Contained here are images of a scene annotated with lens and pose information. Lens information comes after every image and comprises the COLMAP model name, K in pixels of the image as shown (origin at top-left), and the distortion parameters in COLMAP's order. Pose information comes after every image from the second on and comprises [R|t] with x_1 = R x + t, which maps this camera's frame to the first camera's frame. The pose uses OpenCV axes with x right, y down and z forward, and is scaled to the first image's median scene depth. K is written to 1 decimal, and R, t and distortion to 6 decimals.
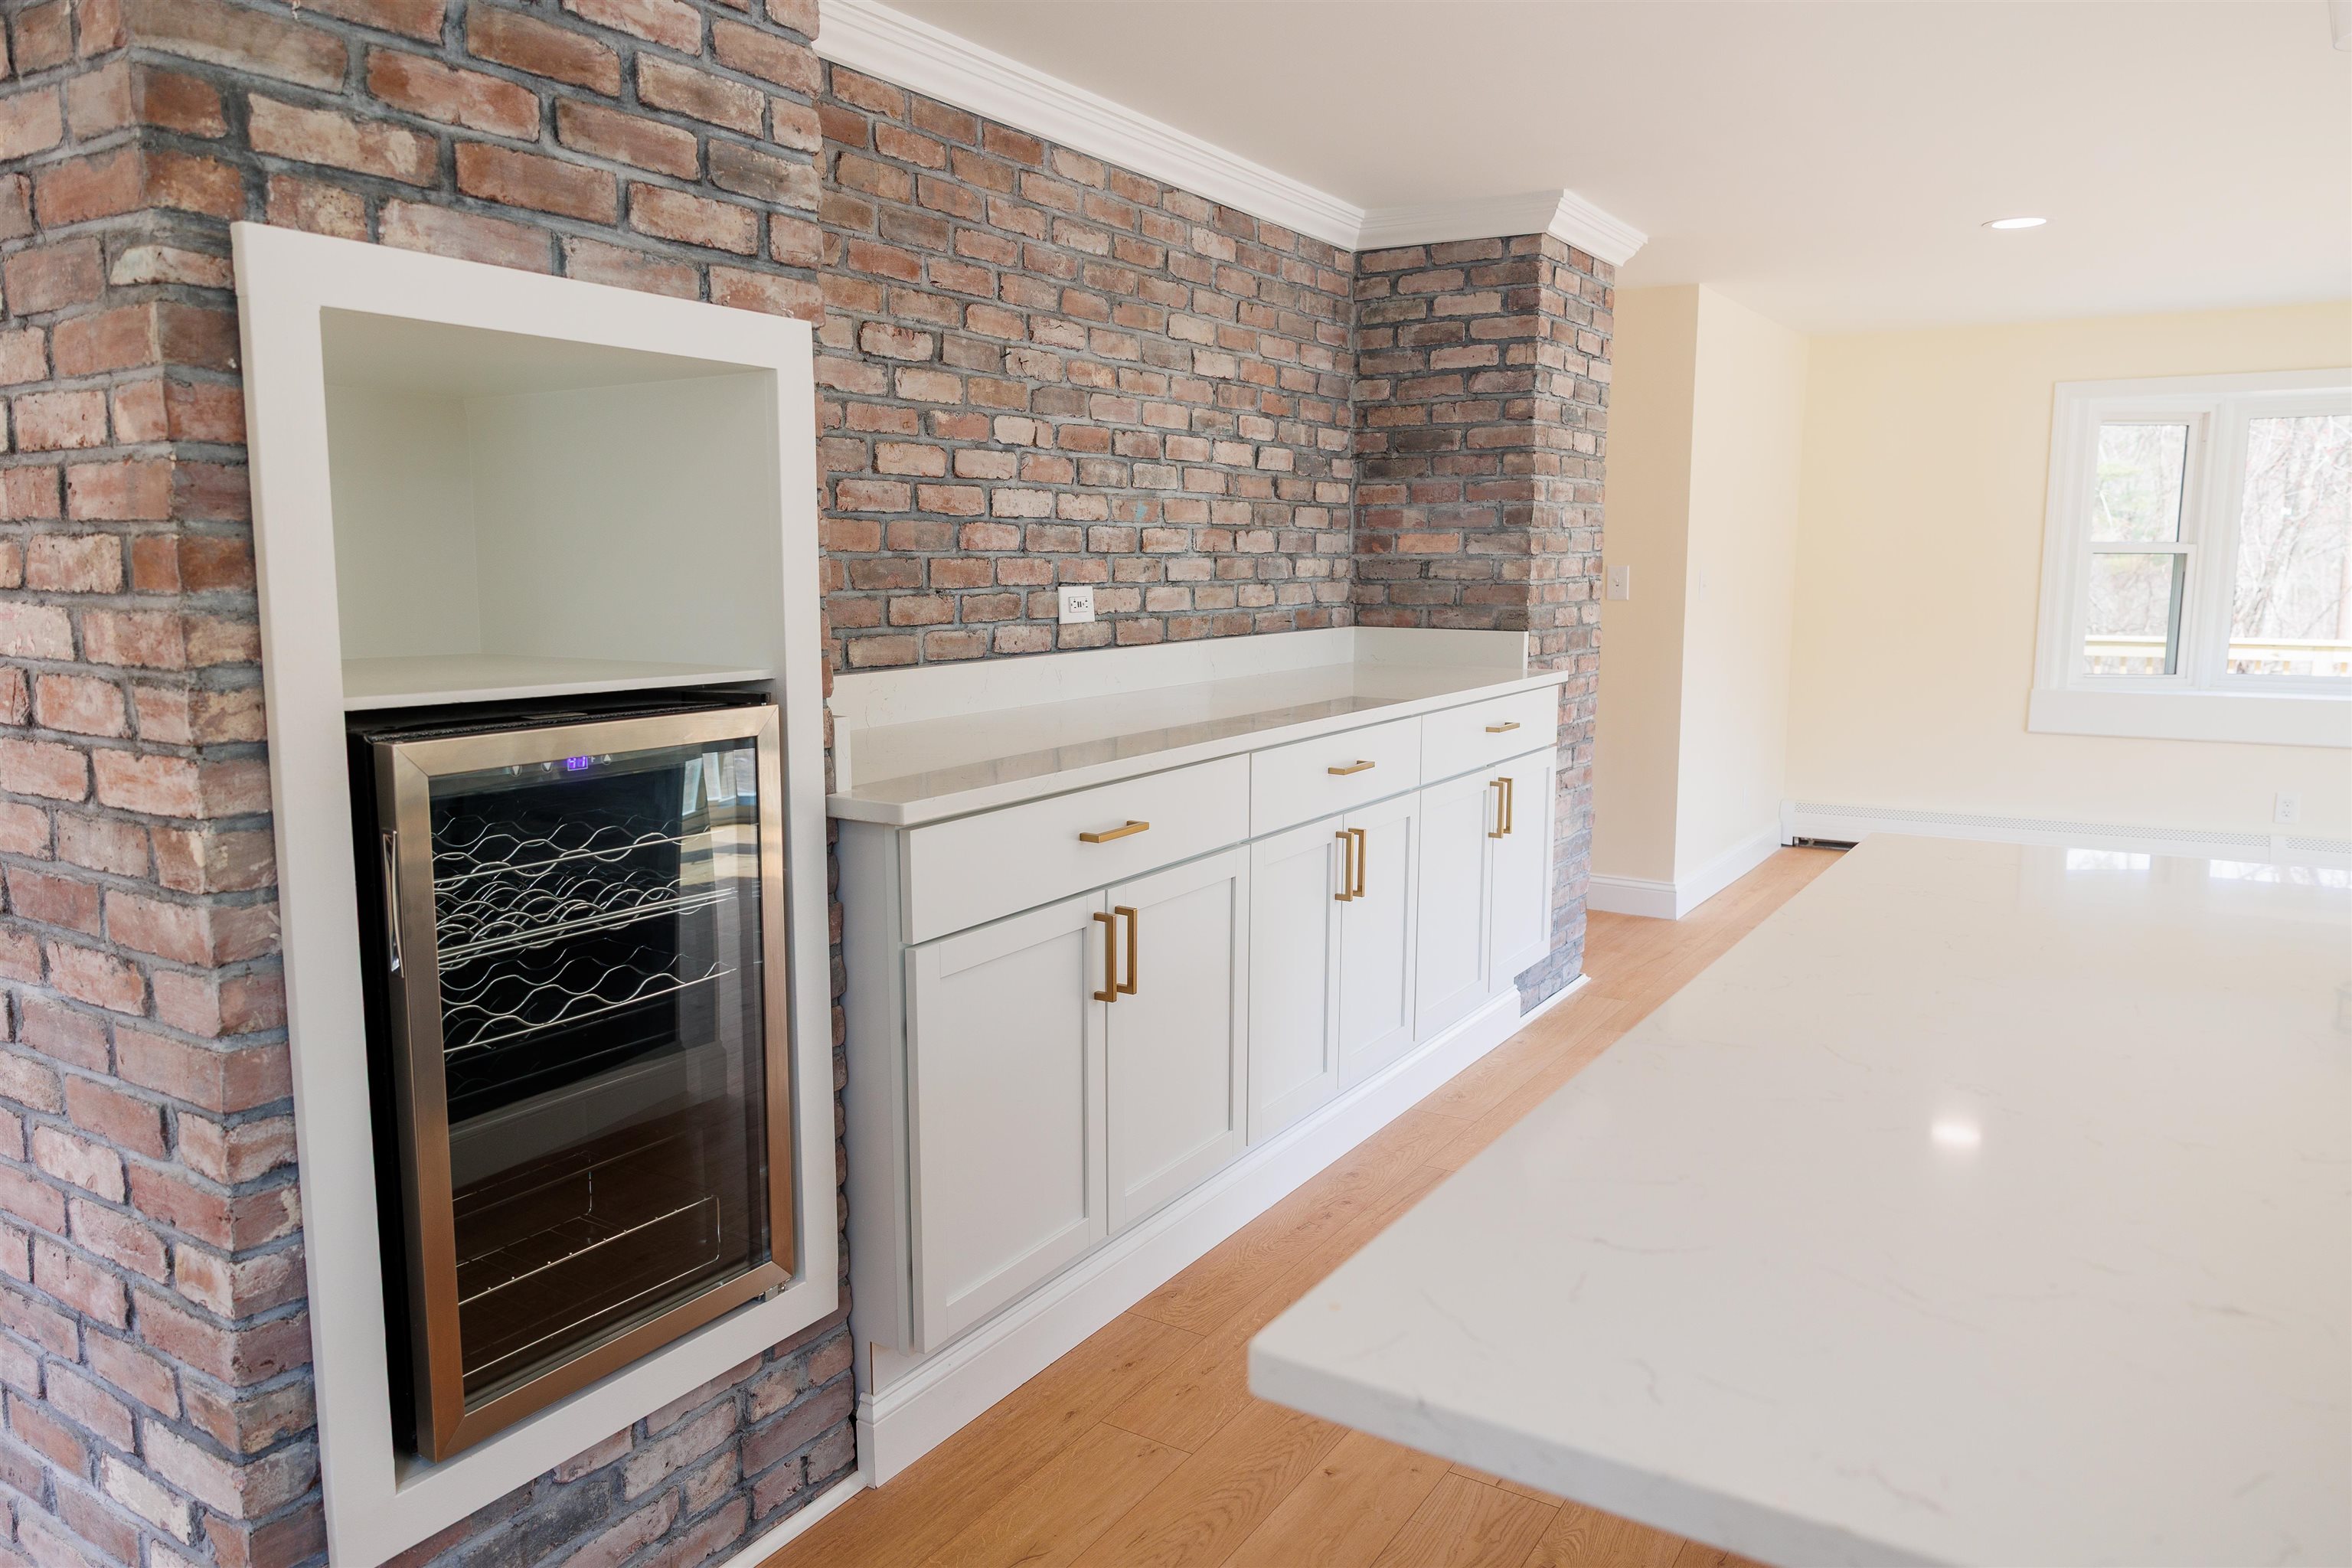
lens RADIAL K [[1602.2, 0, 1175.0], [0, 1602.2, 782.8], [0, 0, 1]] dist [0.000624, 0.004371]
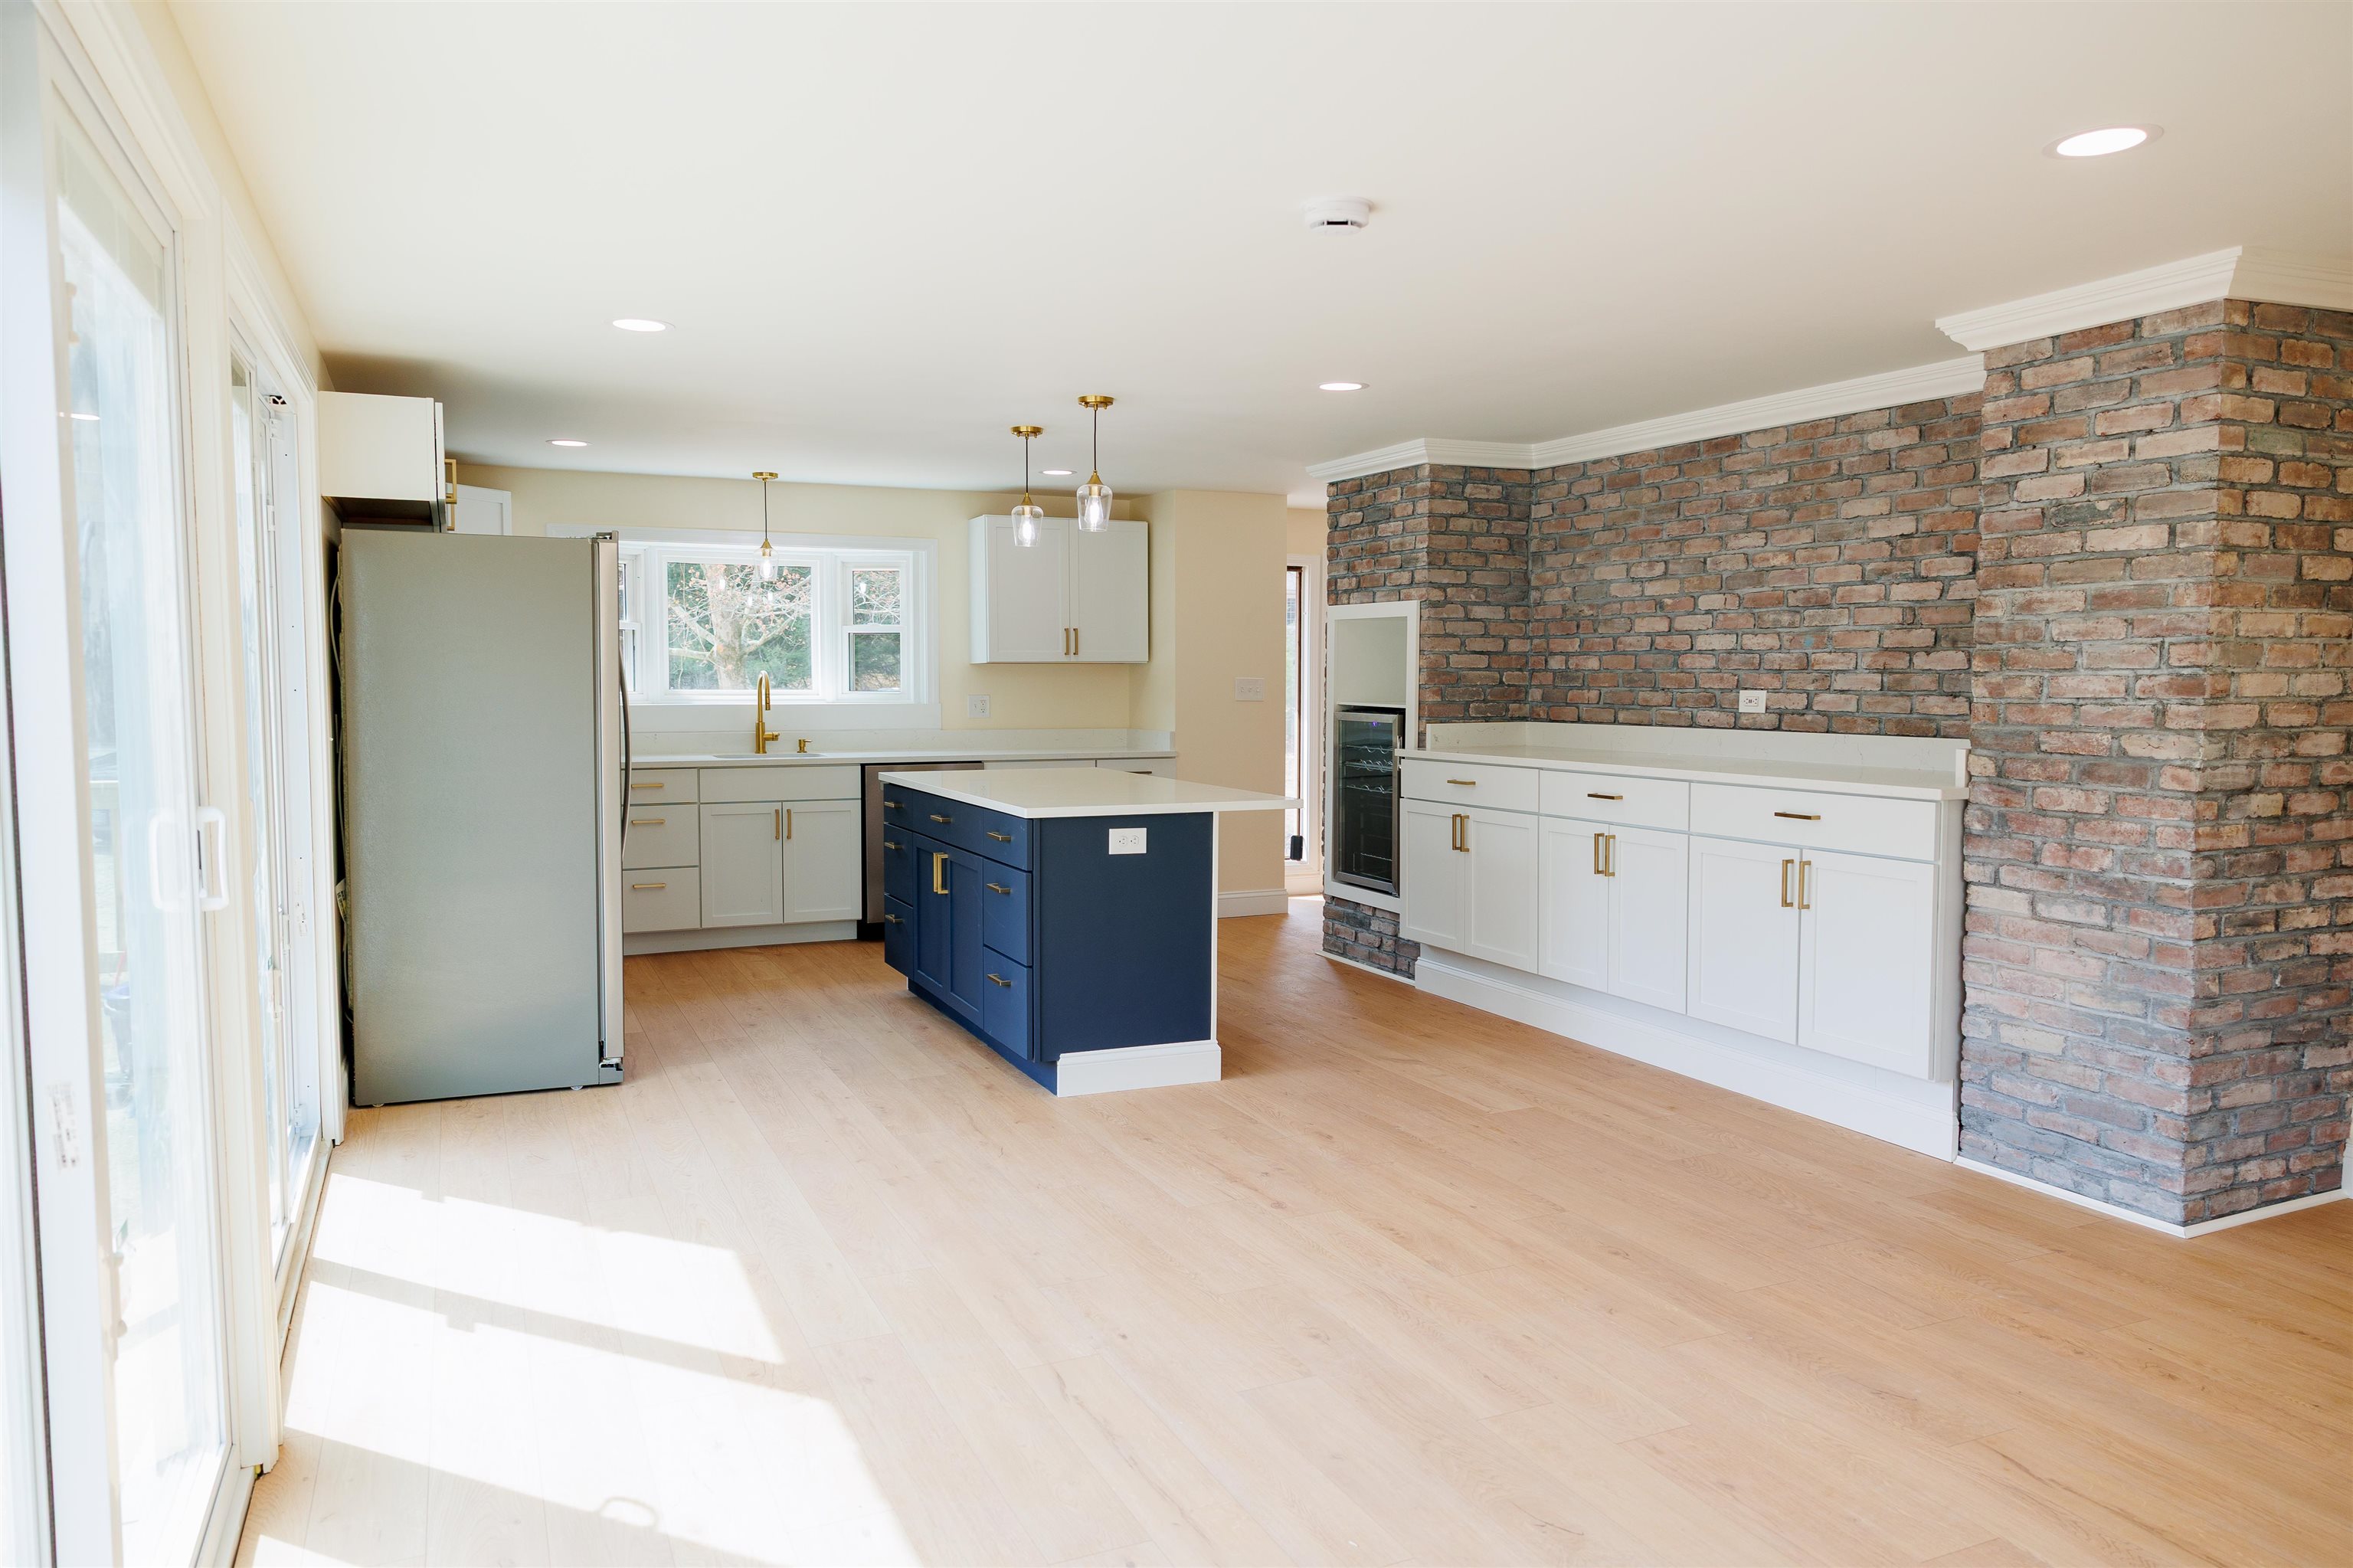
lens RADIAL K [[1602.9, 0, 1169.9], [0, 1602.9, 775.9], [0, 0, 1]] dist [0.000624, 0.004371]
pose [[-0.553818, 0.057931, -0.830620, 1.645568], [-0.114322, 0.982838, 0.144773, -0.207941], [0.824752, 0.175136, -0.537691, 1.421262]]
